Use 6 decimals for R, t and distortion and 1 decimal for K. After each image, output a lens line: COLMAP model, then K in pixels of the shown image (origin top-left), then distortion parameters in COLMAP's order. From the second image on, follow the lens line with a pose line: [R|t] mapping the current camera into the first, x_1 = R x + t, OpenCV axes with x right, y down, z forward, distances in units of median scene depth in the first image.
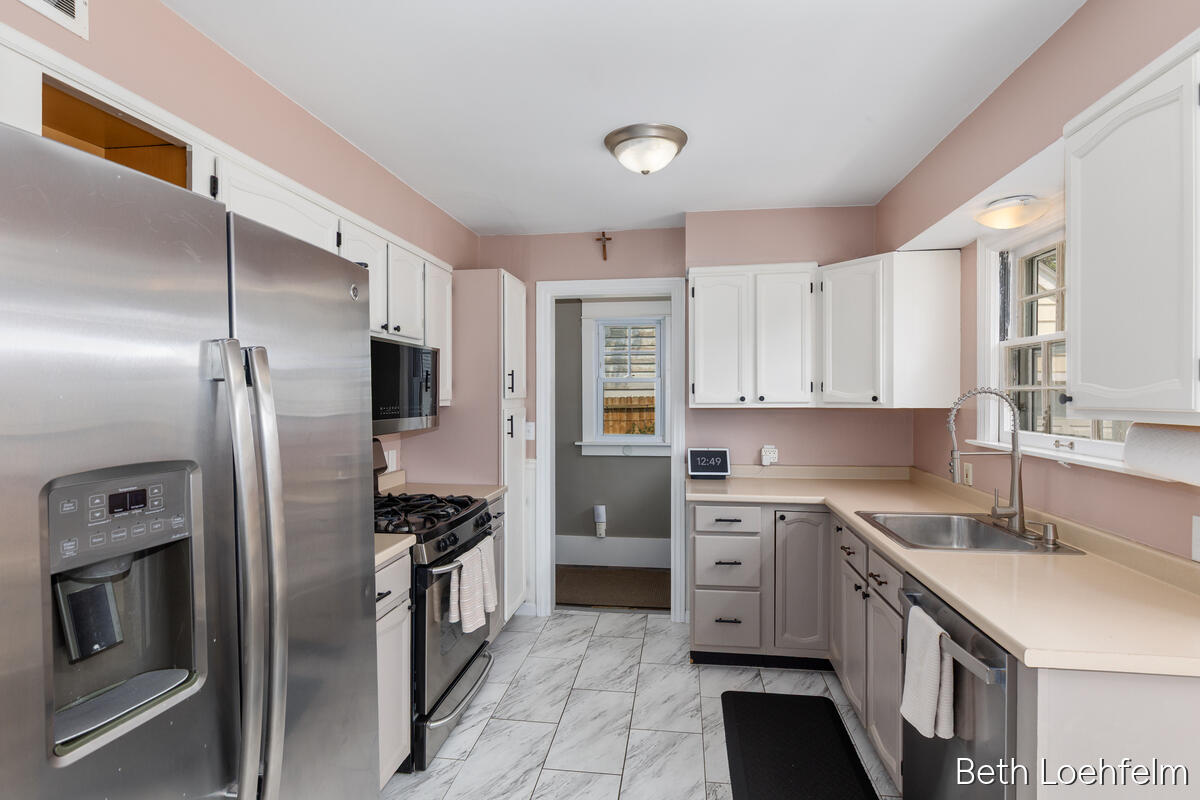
lens RADIAL K [[588.6, 0, 604.6], [0, 588.6, 396.2], [0, 0, 1]] dist [-0.006954, -0.001076]
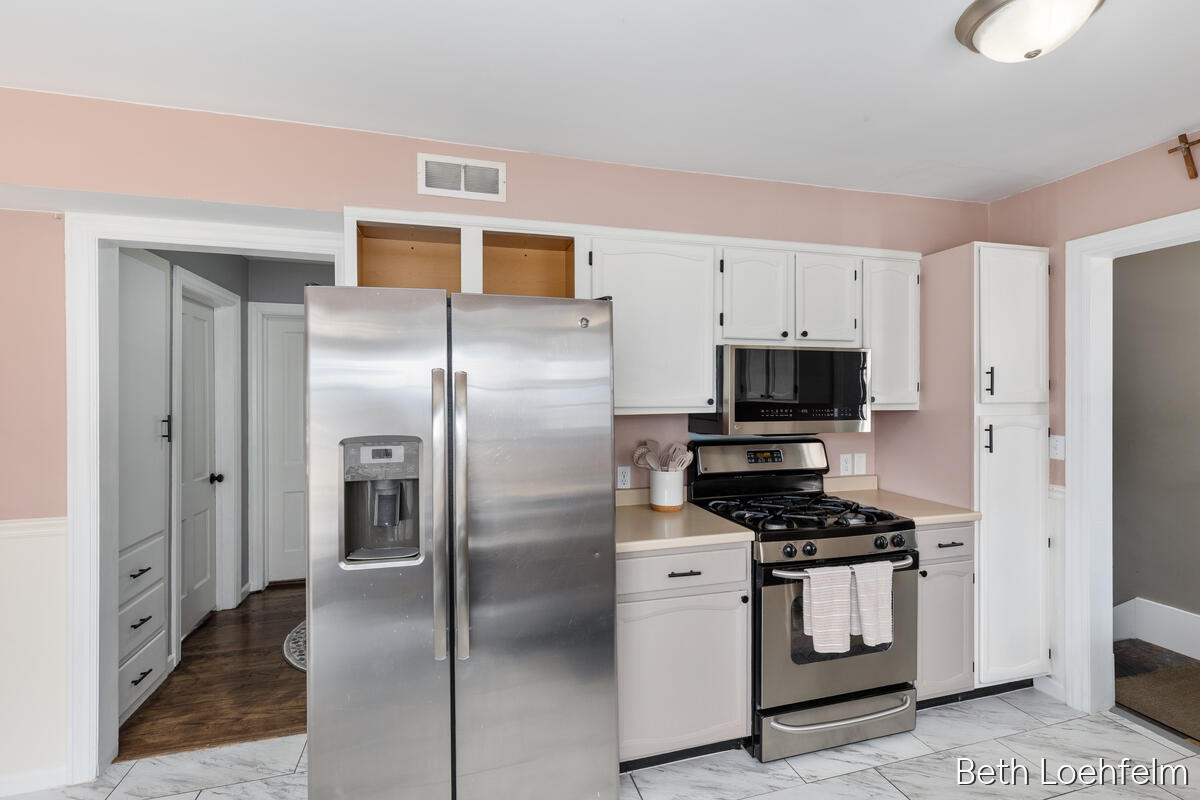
lens RADIAL K [[537.3, 0, 602.9], [0, 537.3, 393.2], [0, 0, 1]] dist [-0.001820, -0.000409]
pose [[0.398392, -0.001770, -0.917214, 0.329166], [-0.001407, 0.999996, -0.002541, -0.007284], [0.917214, 0.002303, 0.398388, 0.267071]]
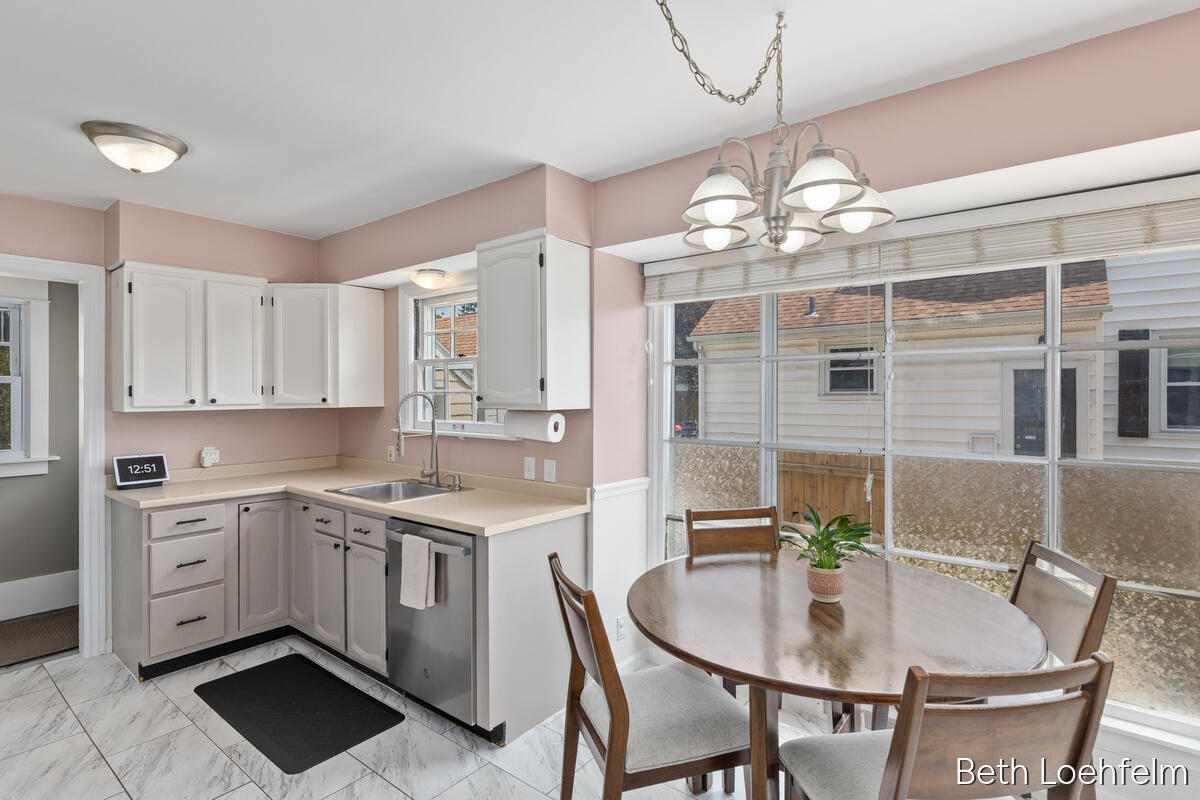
lens RADIAL K [[588.6, 0, 601.8], [0, 588.6, 397.4], [0, 0, 1]] dist [-0.006954, -0.001076]
pose [[0.515123, -0.005989, 0.857095, -0.290081], [0.006837, 0.999972, 0.002879, -0.001030], [-0.857089, 0.004377, 0.515150, -0.130136]]
